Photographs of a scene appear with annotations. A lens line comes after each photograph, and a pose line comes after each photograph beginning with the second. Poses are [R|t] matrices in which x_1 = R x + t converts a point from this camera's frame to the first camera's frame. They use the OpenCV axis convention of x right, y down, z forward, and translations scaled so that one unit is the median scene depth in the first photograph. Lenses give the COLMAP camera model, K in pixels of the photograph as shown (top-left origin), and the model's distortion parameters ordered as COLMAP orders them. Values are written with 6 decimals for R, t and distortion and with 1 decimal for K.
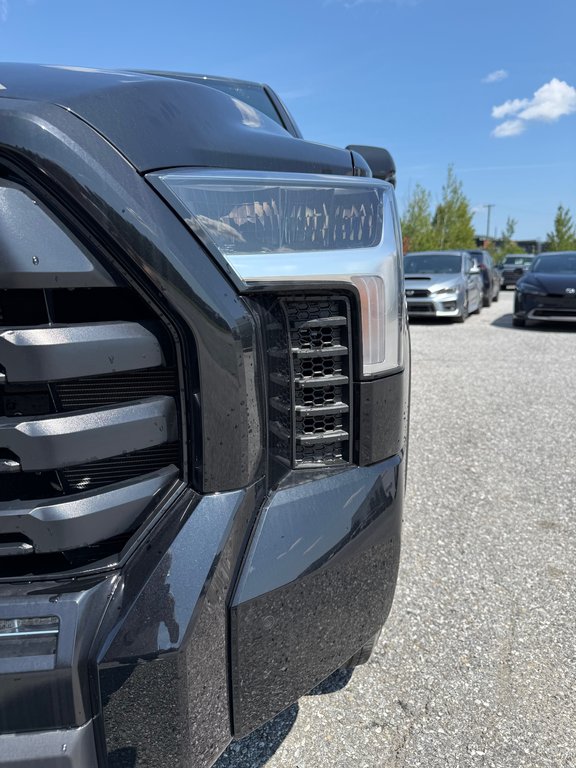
lens RADIAL K [[566.5, 0, 288.0], [0, 566.5, 384.0], [0, 0, 1]] dist [0.003484, -0.007413]
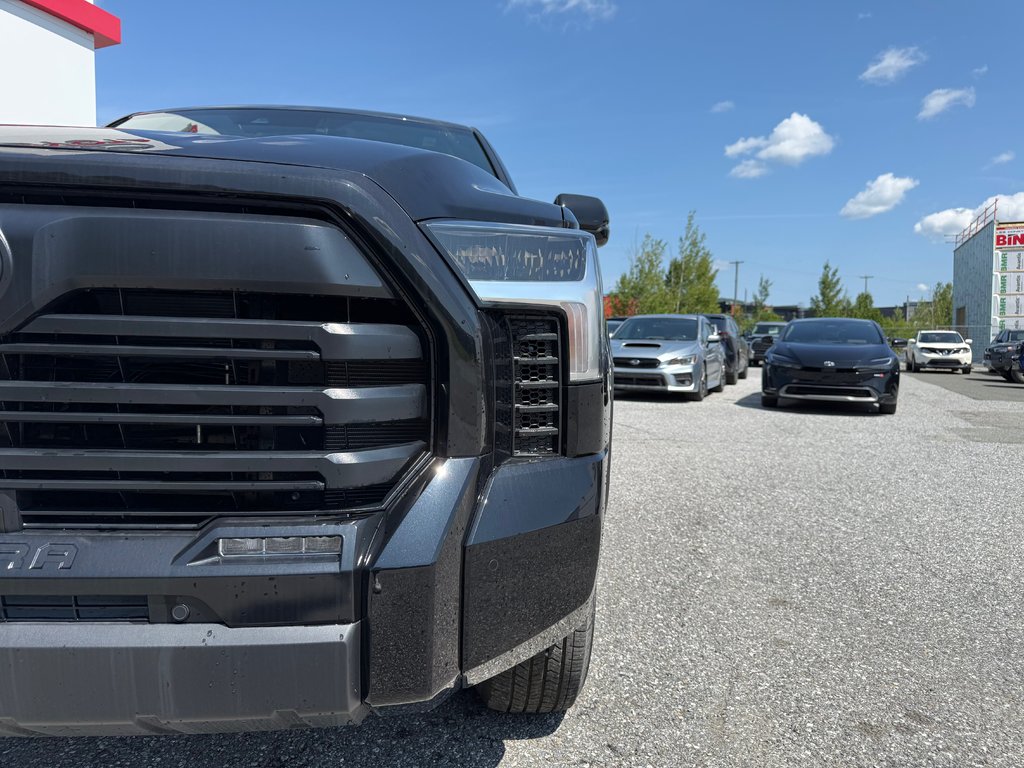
lens RADIAL K [[745.3, 0, 518.1], [0, 745.3, 380.9], [0, 0, 1]] dist [0.084449, -0.110177]
pose [[0.998571, 0.022470, 0.048483, -0.026264], [-0.015510, 0.990109, -0.139442, 0.092401], [-0.051137, 0.138491, 0.989043, -0.267285]]
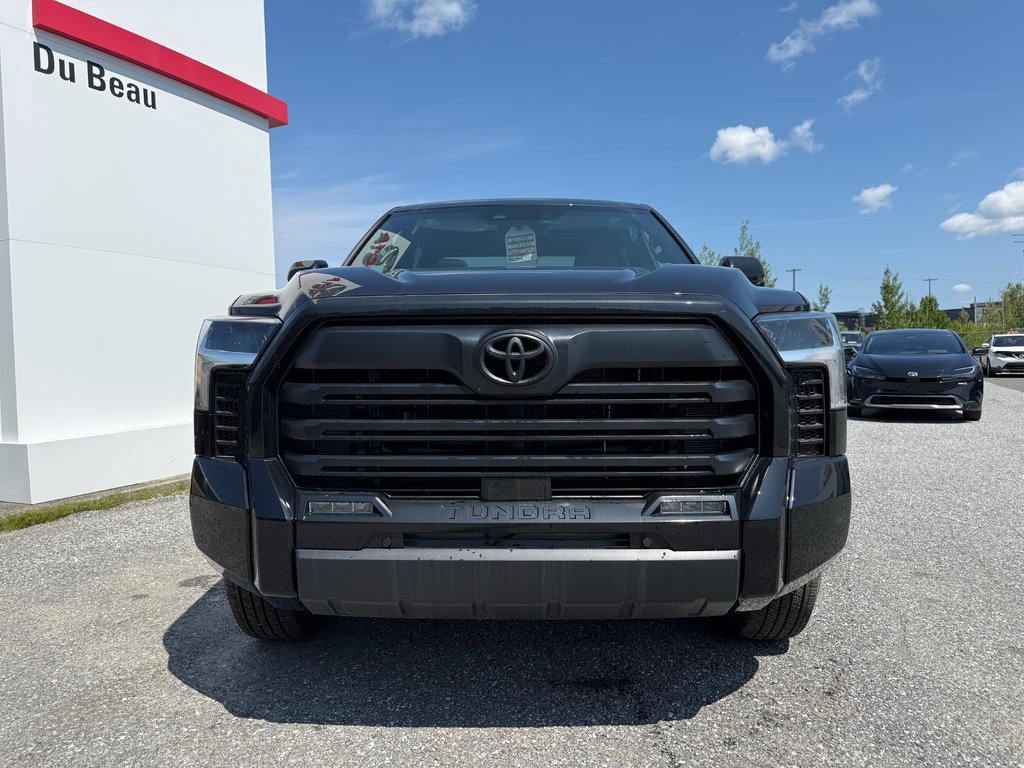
lens RADIAL K [[747.9, 0, 512.0], [0, 747.9, 384.0], [0, 0, 1]] dist [0.054249, -0.051316]
pose [[0.999639, -0.008600, -0.025452, -0.394443], [0.004513, 0.987673, -0.156469, 0.132414], [0.026484, 0.156297, 0.987355, -0.717920]]
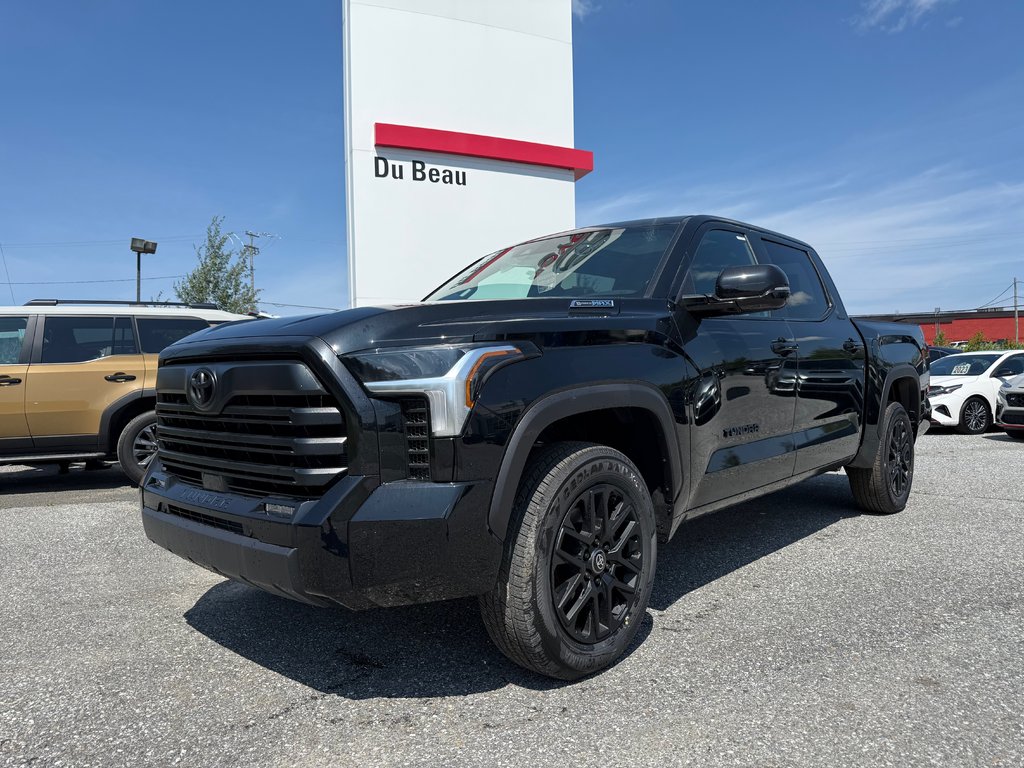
lens RADIAL K [[745.3, 0, 518.1], [0, 745.3, 380.9], [0, 0, 1]] dist [0.084449, -0.110177]
pose [[0.743253, -0.009076, -0.668948, 0.954469], [-0.113561, 0.983686, -0.139522, 0.057633], [0.659301, 0.179667, 0.730097, -0.367154]]
